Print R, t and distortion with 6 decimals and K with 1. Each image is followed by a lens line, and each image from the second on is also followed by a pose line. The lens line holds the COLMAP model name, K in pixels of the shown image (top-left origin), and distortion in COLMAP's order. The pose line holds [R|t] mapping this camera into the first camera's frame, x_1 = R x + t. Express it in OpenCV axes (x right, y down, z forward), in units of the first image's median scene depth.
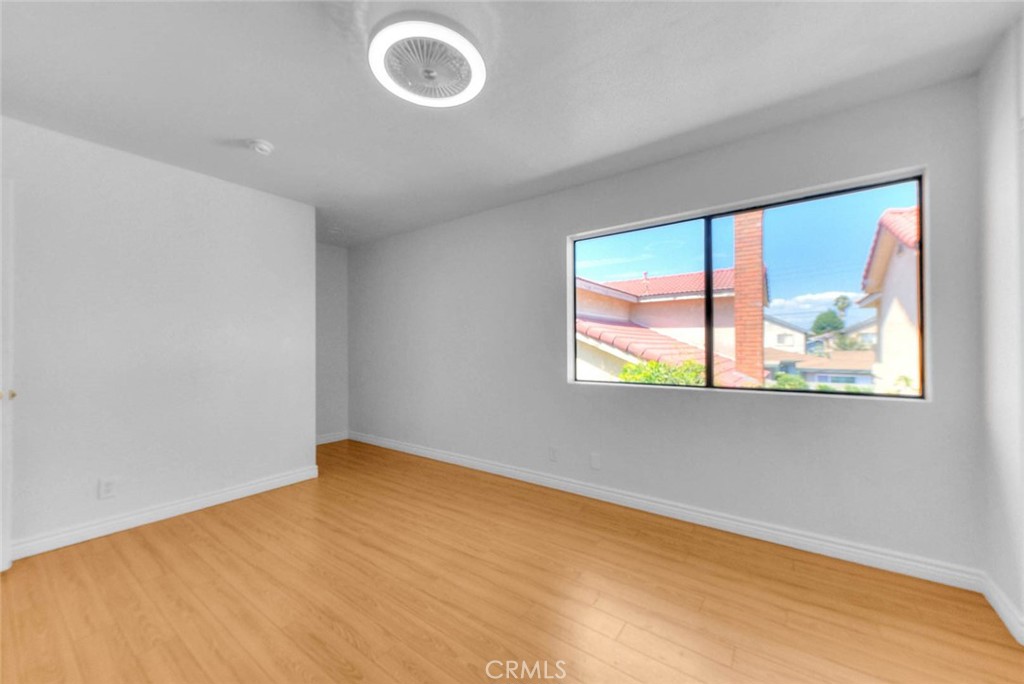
lens RADIAL K [[412.4, 0, 496.9], [0, 412.4, 344.4], [0, 0, 1]] dist [0.000725, 0.000054]
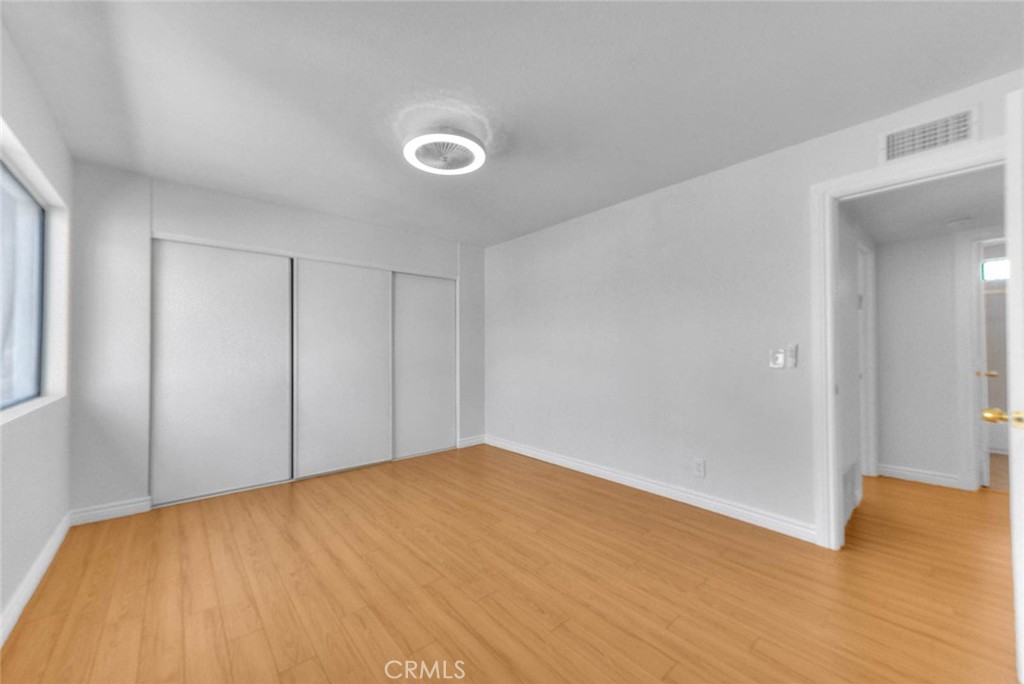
lens RADIAL K [[412.4, 0, 496.9], [0, 412.4, 344.4], [0, 0, 1]] dist [0.000725, 0.000054]
pose [[-0.977614, 0.005215, 0.210340, -0.521810], [0.000097, 0.999704, -0.024337, 0.009409], [-0.210404, -0.023772, -0.977325, 1.937328]]
